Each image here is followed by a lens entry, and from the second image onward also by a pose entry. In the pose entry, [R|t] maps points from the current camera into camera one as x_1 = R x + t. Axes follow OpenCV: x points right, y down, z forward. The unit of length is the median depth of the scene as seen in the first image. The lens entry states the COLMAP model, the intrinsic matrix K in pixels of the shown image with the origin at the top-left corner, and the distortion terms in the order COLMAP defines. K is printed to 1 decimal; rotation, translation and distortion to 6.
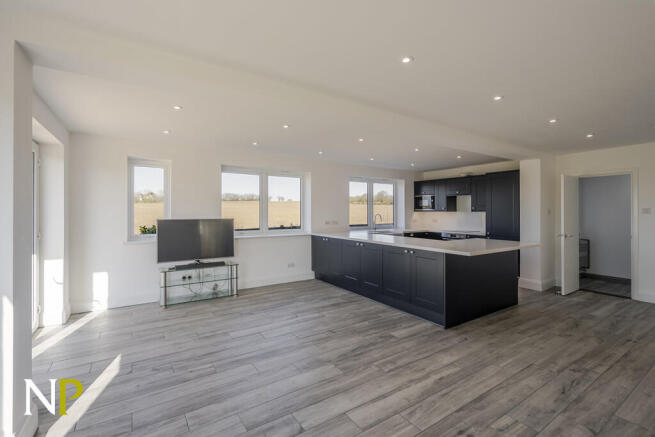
lens RADIAL K [[295.8, 0, 323.1], [0, 295.8, 212.5], [0, 0, 1]] dist [-0.000360, 0.001081]
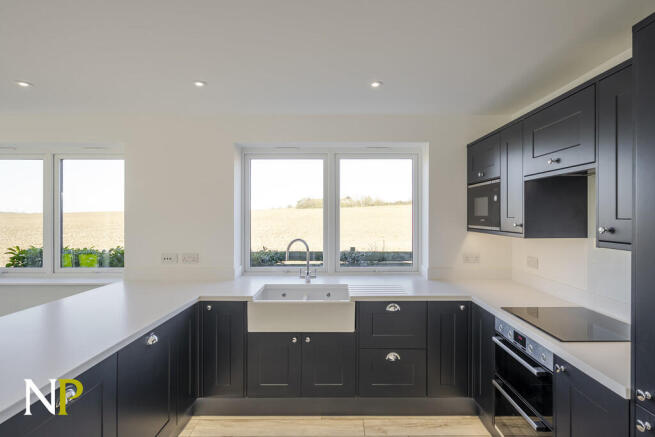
lens RADIAL K [[334.5, 0, 334.2], [0, 334.5, 214.9], [0, 0, 1]] dist [-0.005526, -0.000760]
pose [[0.844149, -0.003139, -0.536099, 0.697768], [0.000668, 0.999988, -0.004802, -0.037698], [0.536108, 0.003696, 0.844142, 1.054252]]
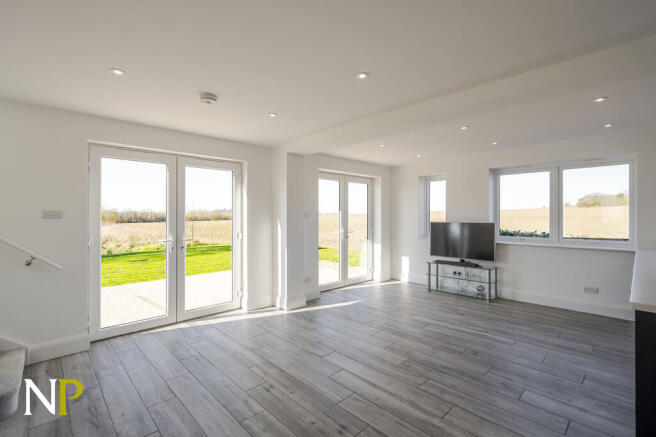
lens RADIAL K [[296.3, 0, 331.1], [0, 296.3, 215.4], [0, 0, 1]] dist [-0.000360, 0.001081]
pose [[0.198086, -0.003464, -0.980178, 0.641855], [-0.000257, 0.999994, -0.003586, -0.000860], [0.980185, 0.000963, 0.198084, 0.323750]]
